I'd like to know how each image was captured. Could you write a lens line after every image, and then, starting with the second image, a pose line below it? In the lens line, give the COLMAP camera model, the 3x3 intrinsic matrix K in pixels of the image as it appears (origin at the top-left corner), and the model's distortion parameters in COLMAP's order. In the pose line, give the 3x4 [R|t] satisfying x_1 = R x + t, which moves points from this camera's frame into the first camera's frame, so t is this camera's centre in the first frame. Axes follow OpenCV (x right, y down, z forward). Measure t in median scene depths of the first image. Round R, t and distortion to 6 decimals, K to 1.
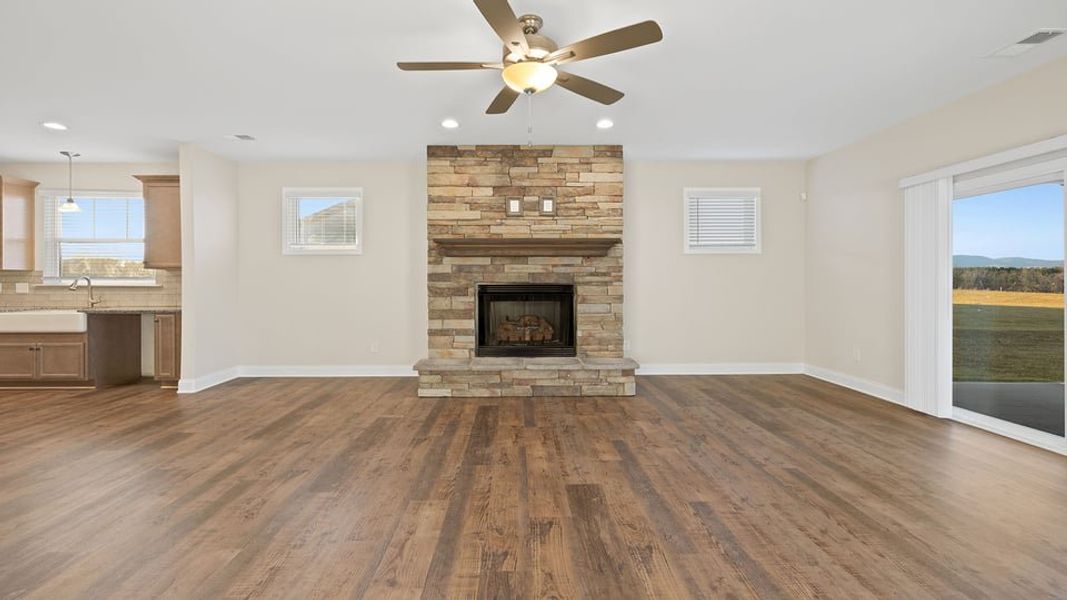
lens RADIAL K [[458.9, 0, 524.6], [0, 458.9, 279.2], [0, 0, 1]] dist [0.006163, -0.000700]
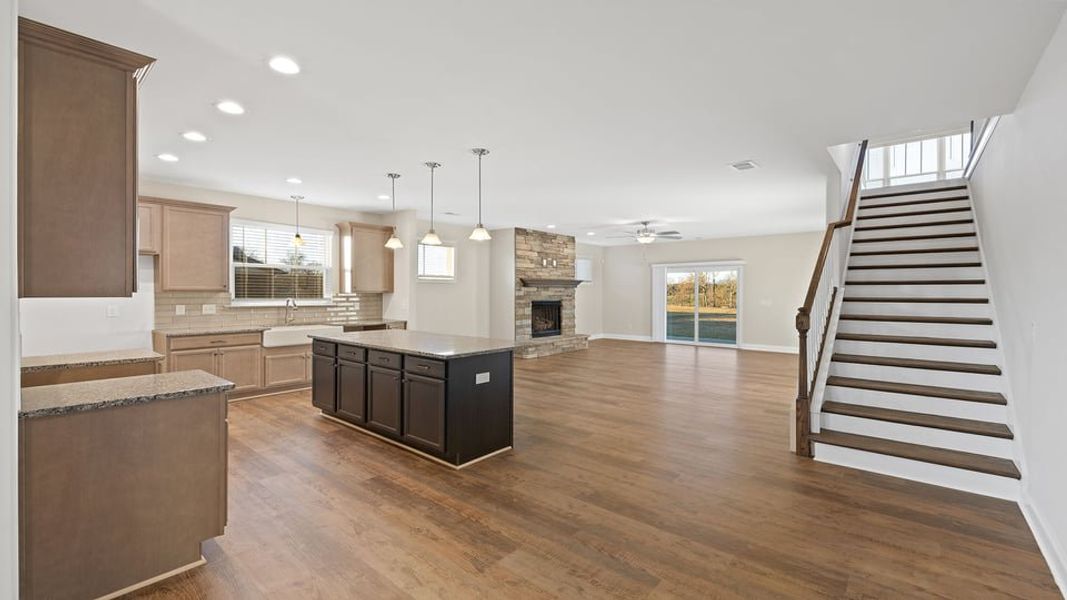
lens RADIAL K [[458.9, 0, 521.0], [0, 458.9, 292.2], [0, 0, 1]] dist [0.006163, -0.000700]
pose [[0.661950, 0.003547, 0.749540, -1.604063], [-0.001877, 0.999994, -0.003075, -0.020920], [-0.749546, 0.000629, 0.661952, -0.258709]]
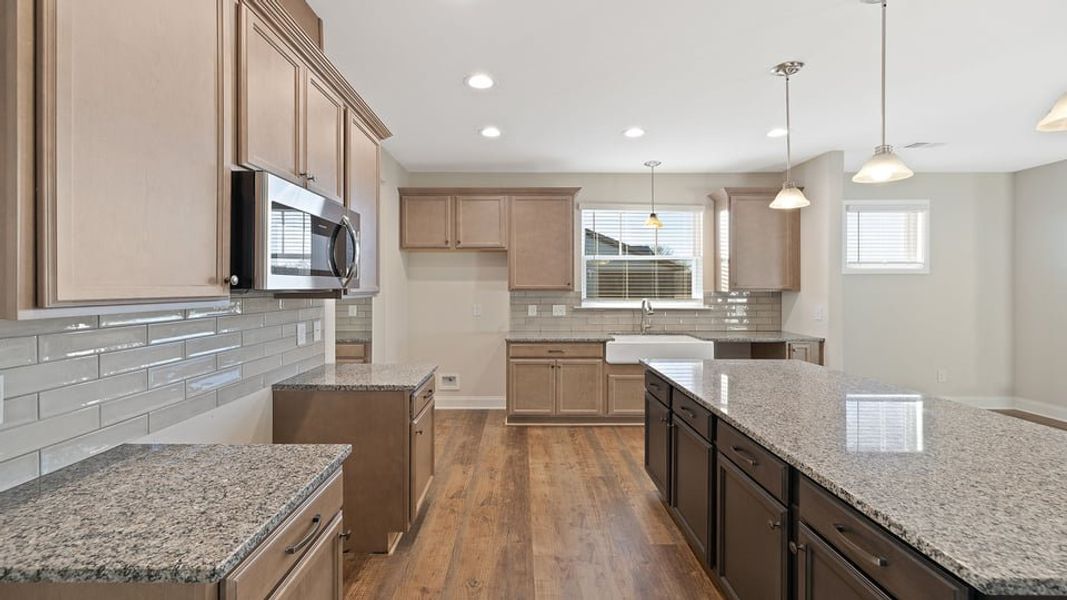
lens RADIAL K [[458.9, 0, 521.5], [0, 458.9, 285.2], [0, 0, 1]] dist [0.006163, -0.000700]
pose [[0.999960, 0.001622, 0.008745, -1.337620], [-0.001557, 0.999971, -0.007399, -0.028189], [-0.008757, 0.007385, 0.999934, 0.103788]]
